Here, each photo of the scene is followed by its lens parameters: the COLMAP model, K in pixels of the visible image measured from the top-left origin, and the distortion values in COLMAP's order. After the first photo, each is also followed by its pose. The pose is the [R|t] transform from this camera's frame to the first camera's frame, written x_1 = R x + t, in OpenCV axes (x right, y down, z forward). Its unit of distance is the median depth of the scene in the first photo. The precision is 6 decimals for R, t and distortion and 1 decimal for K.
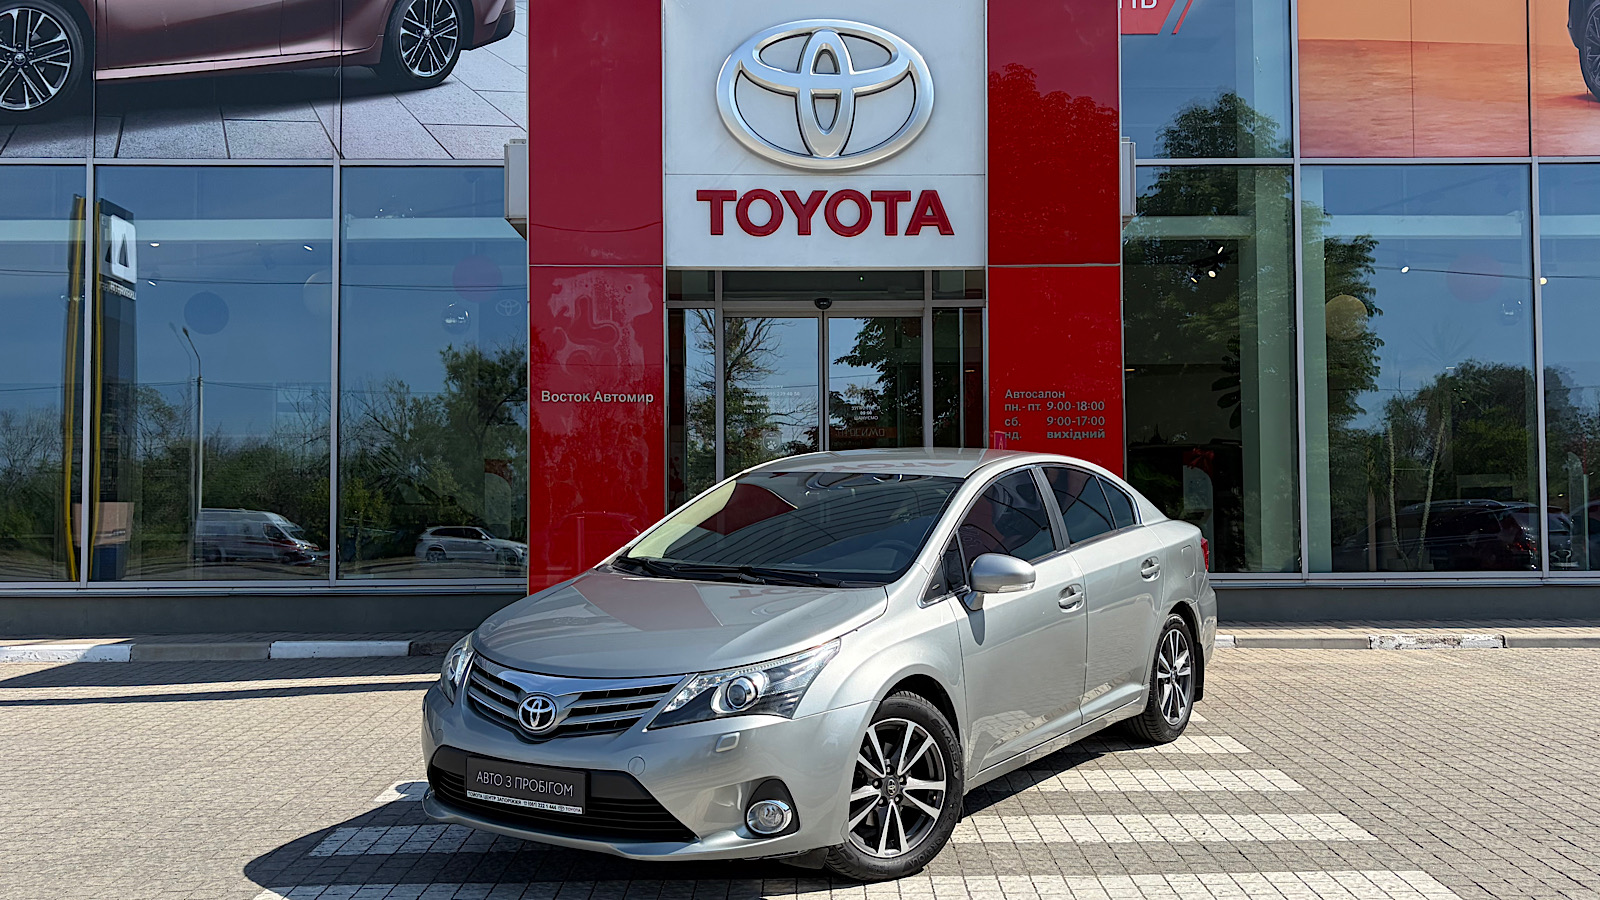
lens RADIAL K [[1249.6, 0, 826.4], [0, 1249.6, 450.6], [0, 0, 1]] dist [0.033243, 0.001892]
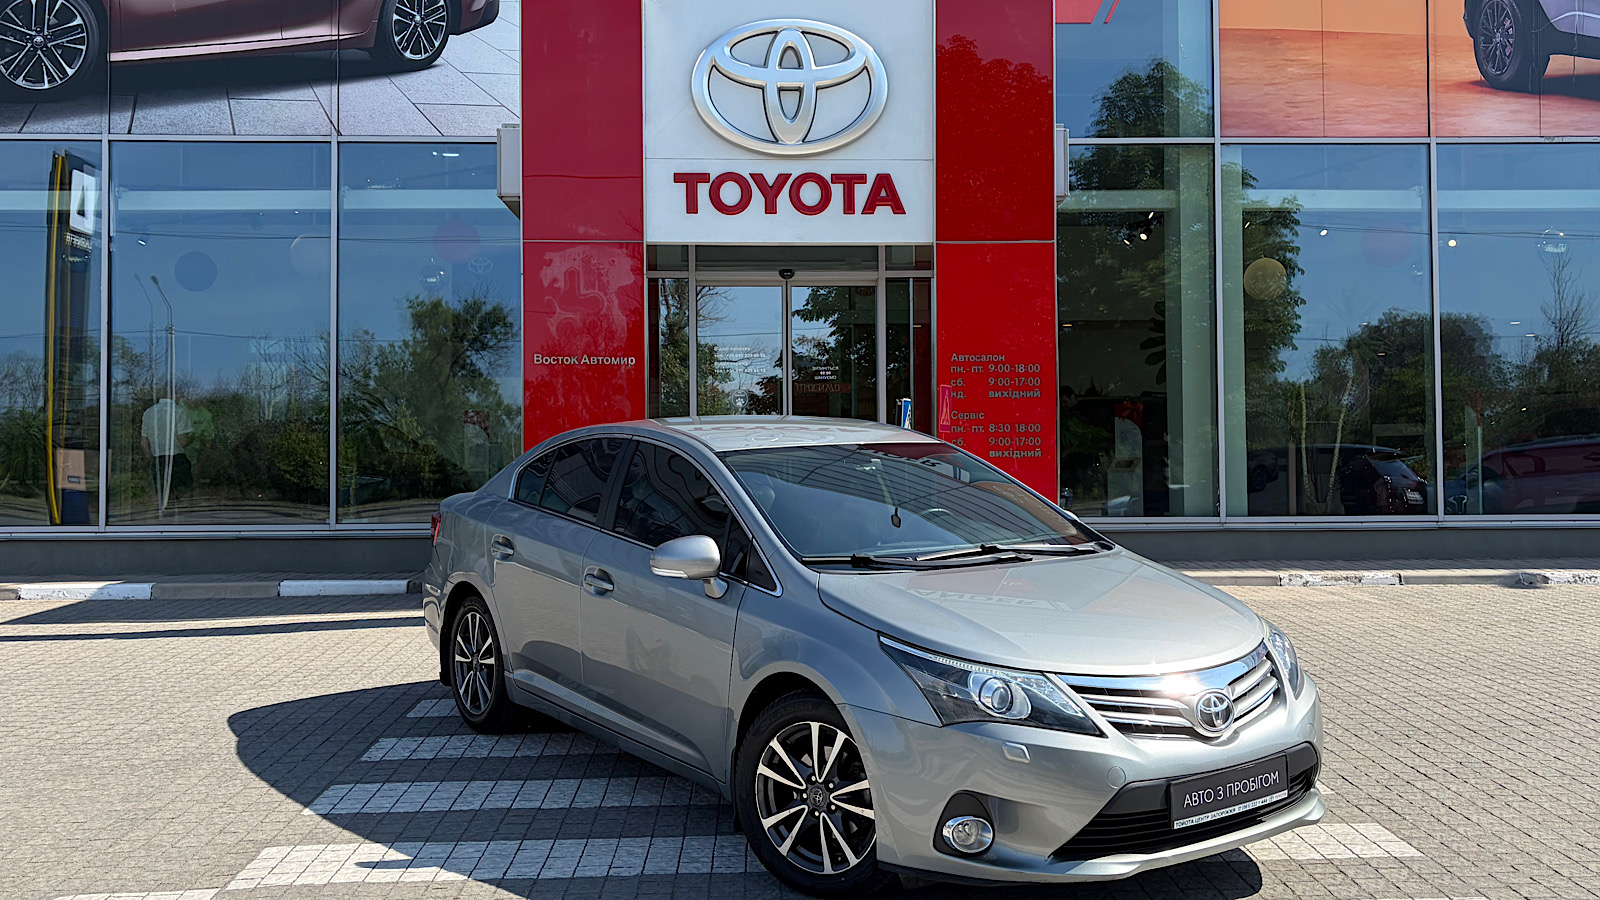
lens RADIAL K [[1264.4, 0, 787.0], [0, 1264.4, 405.0], [0, 0, 1]] dist [0.042446, -0.009403]
pose [[0.999885, 0.000329, 0.015140, -0.019098], [-0.000500, 0.999937, 0.011248, -0.014440], [-0.015135, -0.011254, 0.999822, -0.117142]]
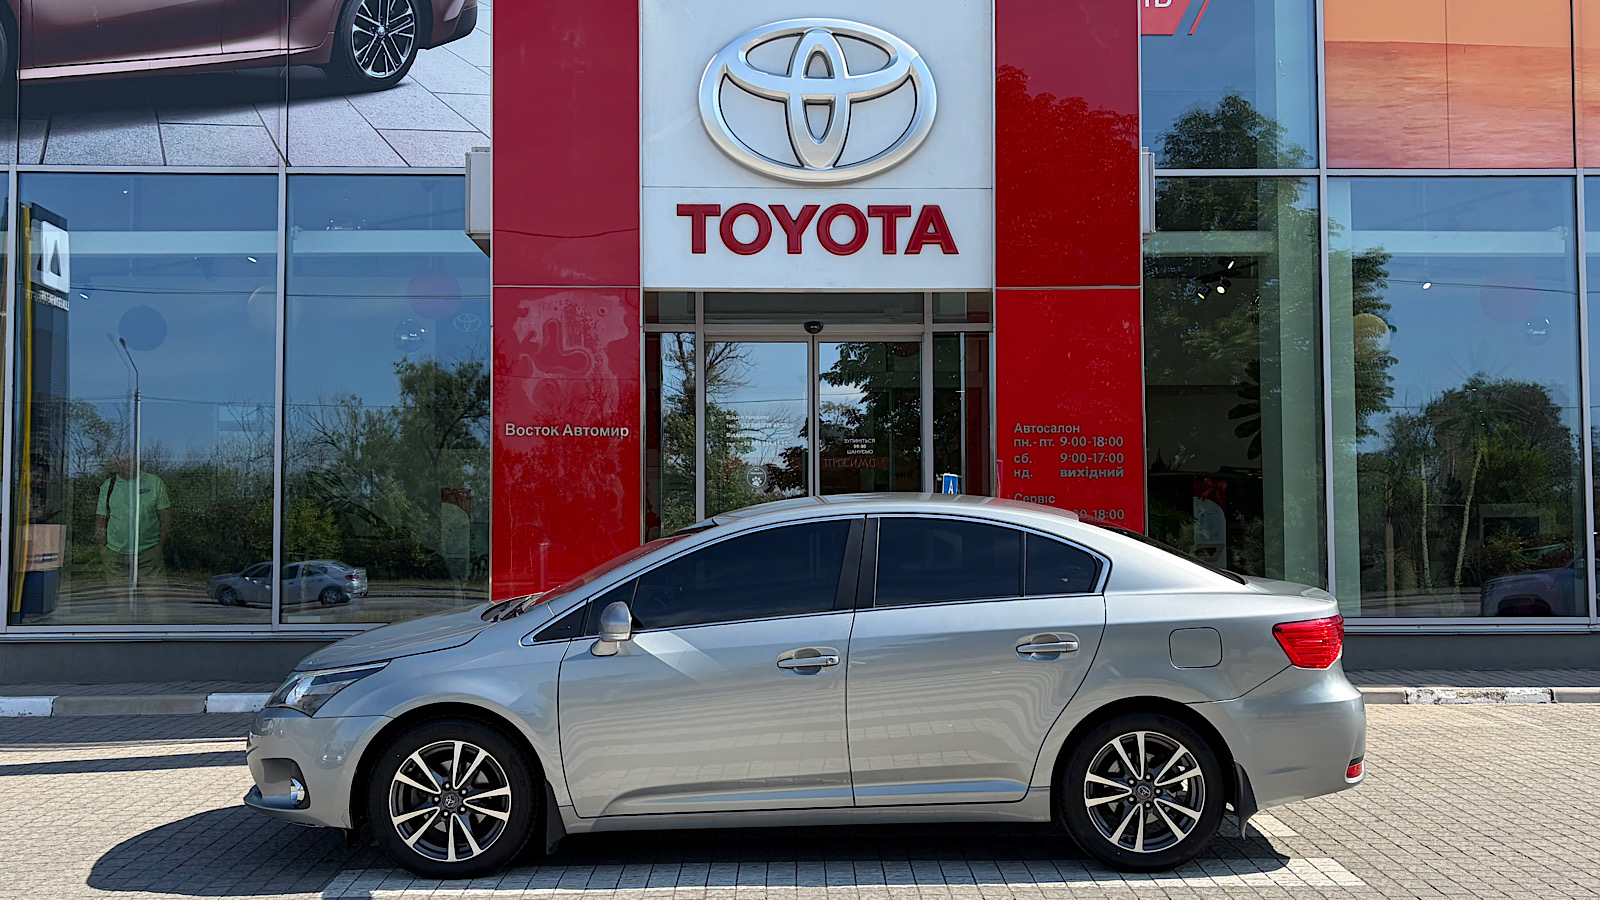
lens RADIAL K [[1291.7, 0, 800.0], [0, 1291.7, 450.0], [0, 0, 1]] dist [0.035894, -0.002134]
pose [[0.999980, 0.002475, 0.005748, -0.017620], [-0.002436, 0.999974, -0.006739, -0.021310], [-0.005765, 0.006724, 0.999961, 0.053647]]
